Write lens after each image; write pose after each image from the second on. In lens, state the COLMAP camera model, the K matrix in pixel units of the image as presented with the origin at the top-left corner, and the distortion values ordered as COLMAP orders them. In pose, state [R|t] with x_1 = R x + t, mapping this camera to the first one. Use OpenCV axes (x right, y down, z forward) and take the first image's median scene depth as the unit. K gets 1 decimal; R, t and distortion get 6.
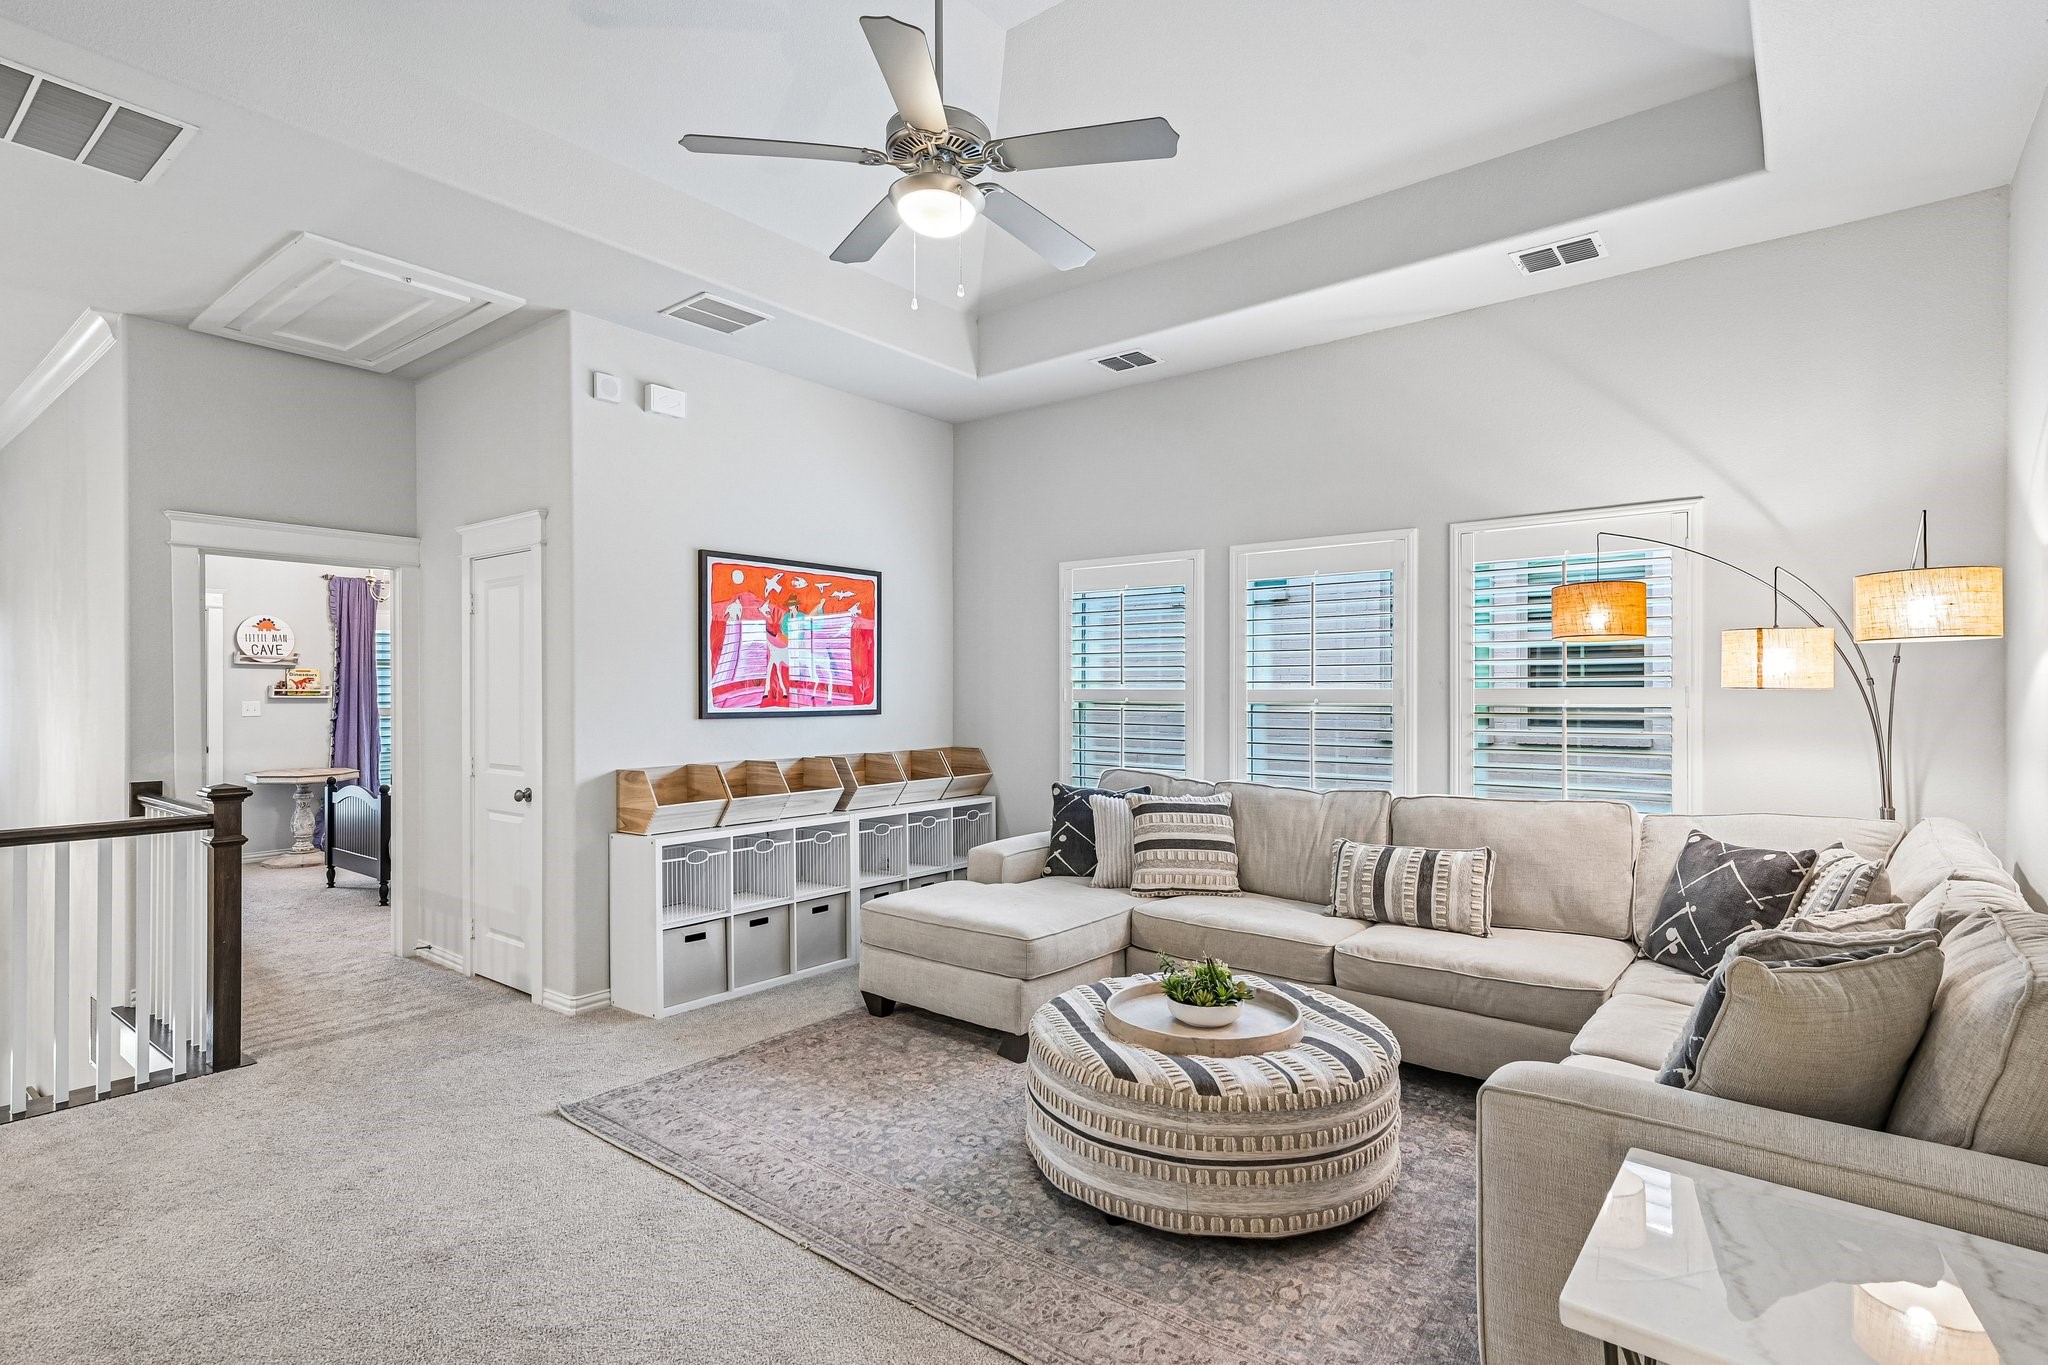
lens RADIAL K [[1019.0, 0, 1028.8], [0, 1019.0, 686.3], [0, 0, 1]] dist [0.019759, 0.000329]
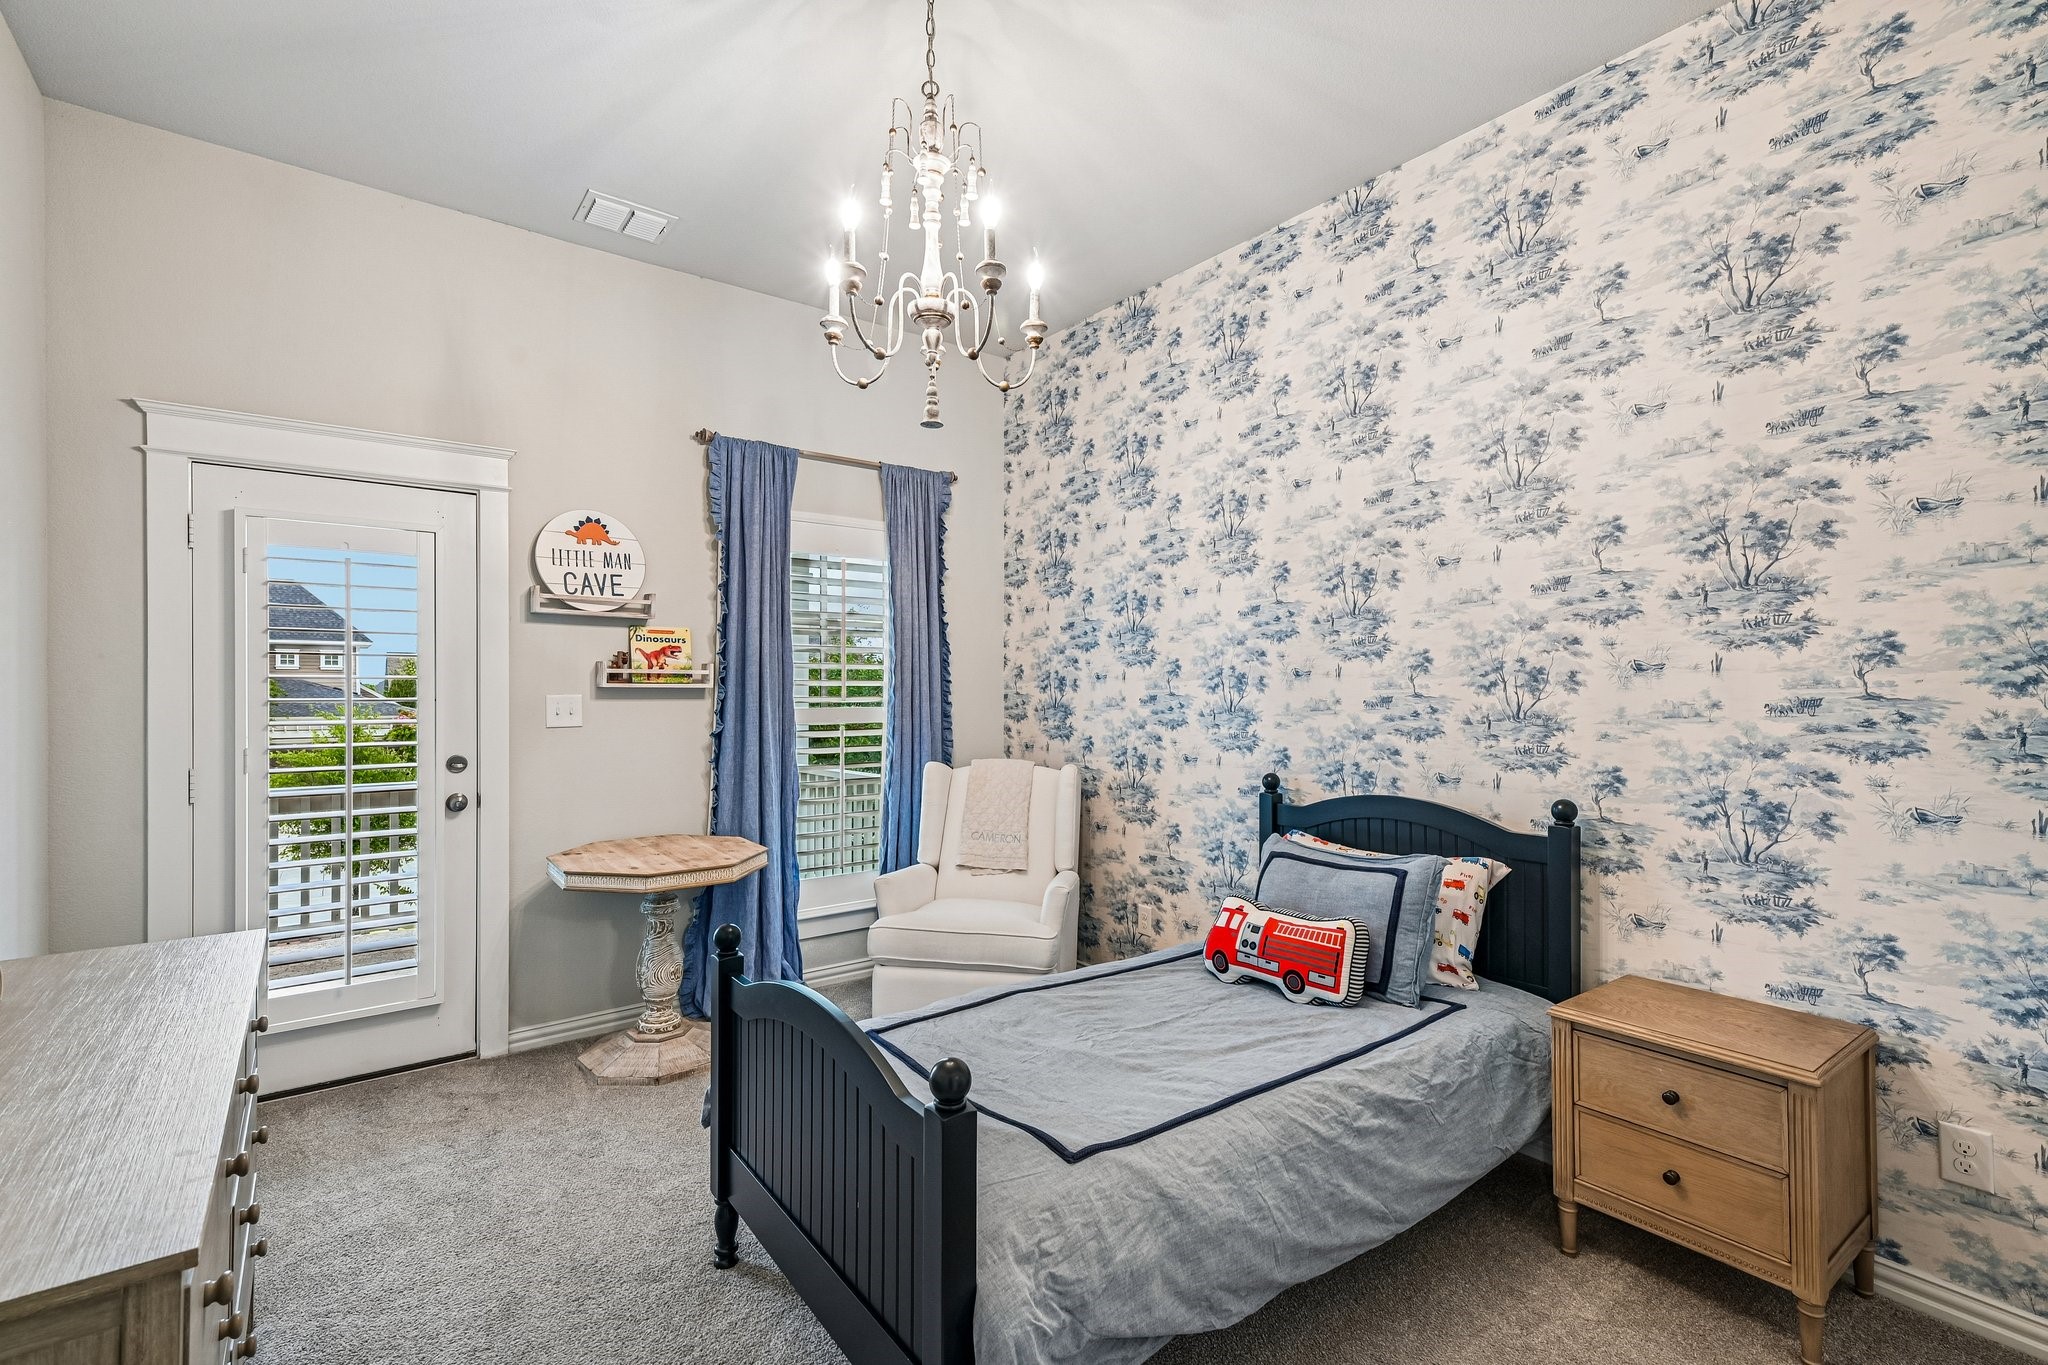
lens RADIAL K [[918.2, 0, 1020.8], [0, 918.2, 681.6], [0, 0, 1]] dist [0.013347, 0.000245]
pose [[0.968041, 0.000987, -0.250792, -0.442891], [-0.000298, 0.999996, 0.002785, 0.007137], [0.250794, -0.002621, 0.968037, 0.637965]]
